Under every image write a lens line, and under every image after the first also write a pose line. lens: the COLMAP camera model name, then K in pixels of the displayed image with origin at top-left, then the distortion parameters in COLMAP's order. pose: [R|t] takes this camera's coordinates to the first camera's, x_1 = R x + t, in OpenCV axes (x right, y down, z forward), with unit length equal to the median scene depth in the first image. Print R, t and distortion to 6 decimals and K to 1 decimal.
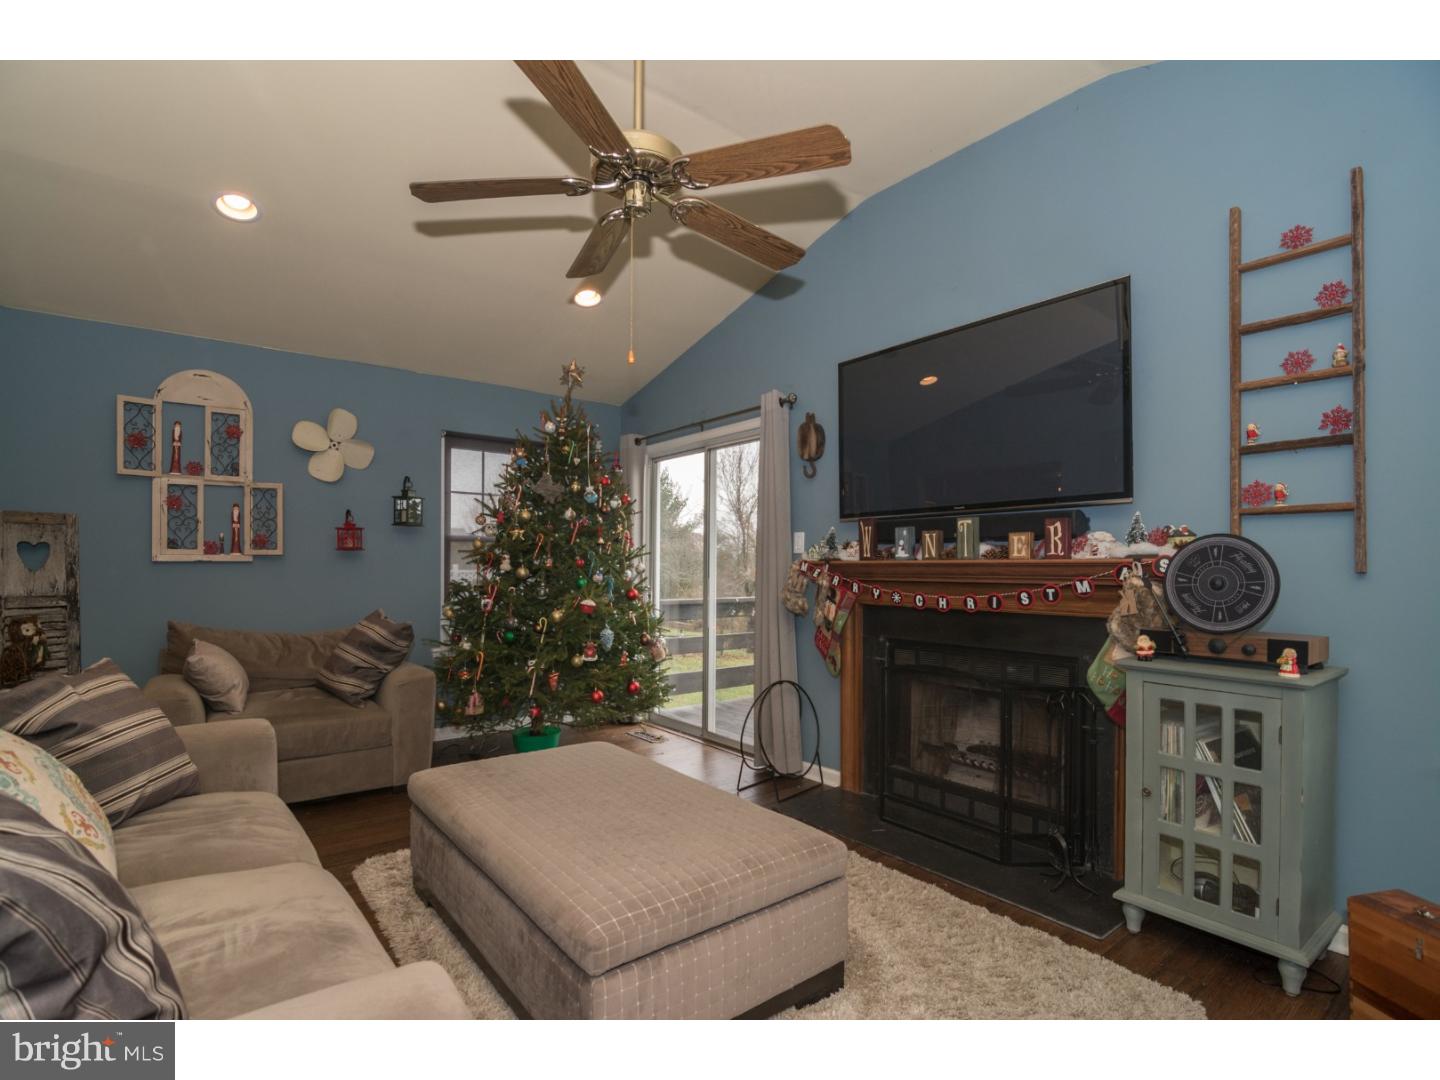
lens RADIAL K [[681.0, 0, 715.3], [0, 681.0, 566.7], [0, 0, 1]] dist [-0.035773, -0.000290]
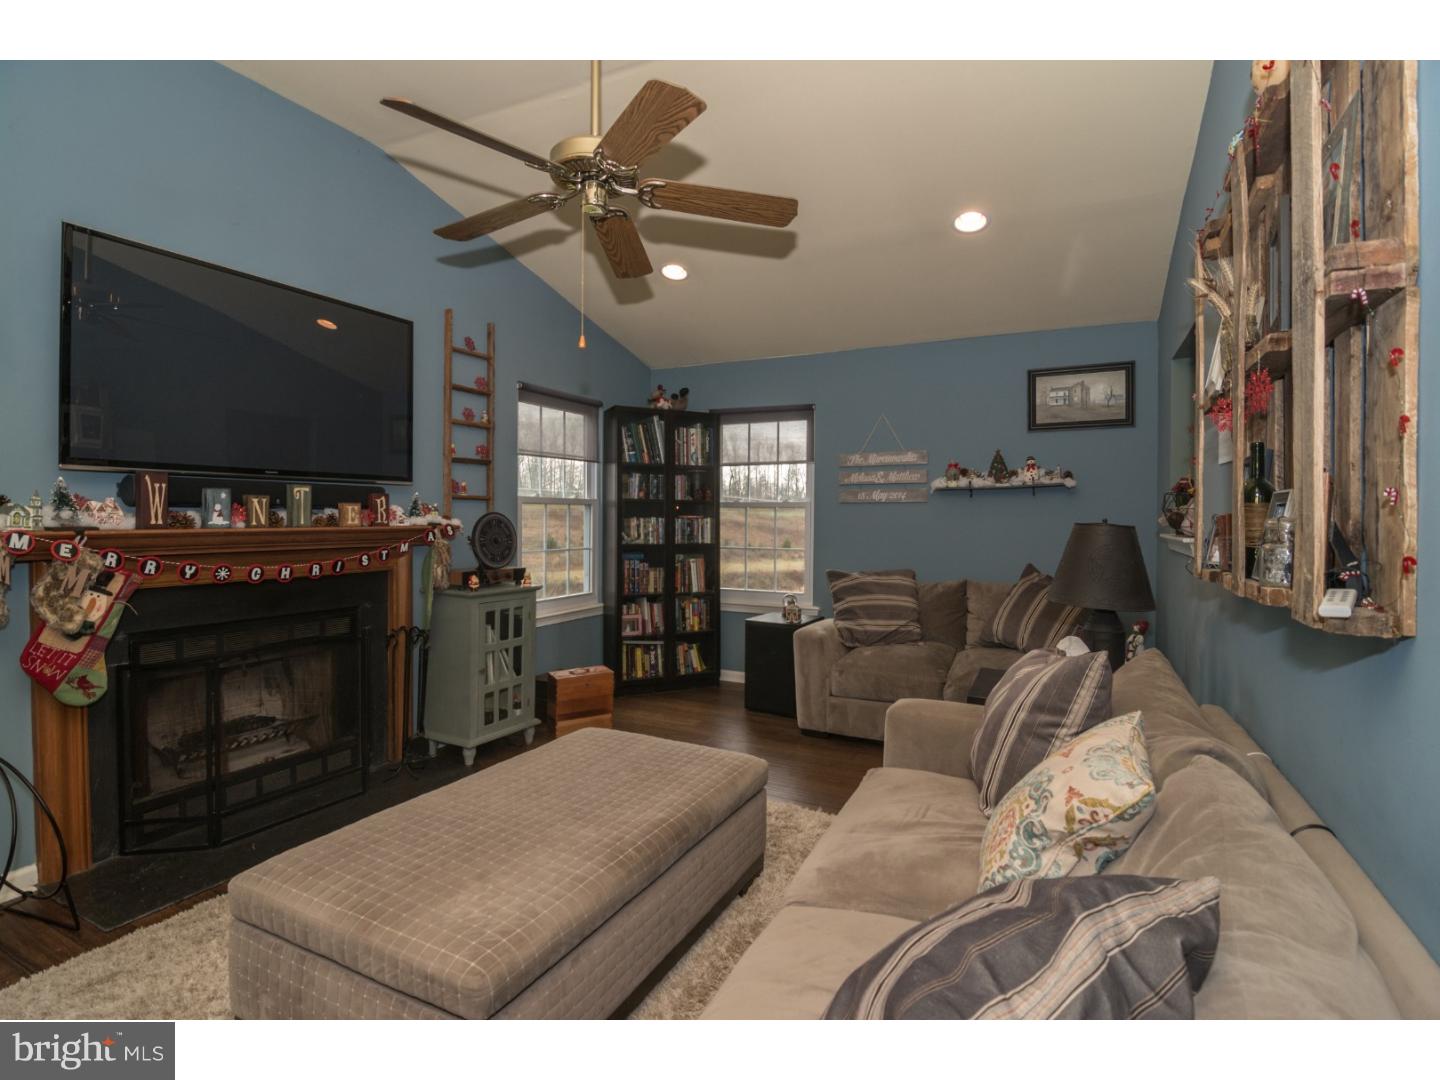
lens RADIAL K [[681.0, 0, 715.3], [0, 681.0, 566.7], [0, 0, 1]] dist [-0.035773, -0.000290]
pose [[-0.432667, -0.070322, 0.898807, -0.804390], [-0.007638, 0.997203, 0.074344, -0.031173], [-0.901522, 0.025302, -0.431994, 0.896805]]
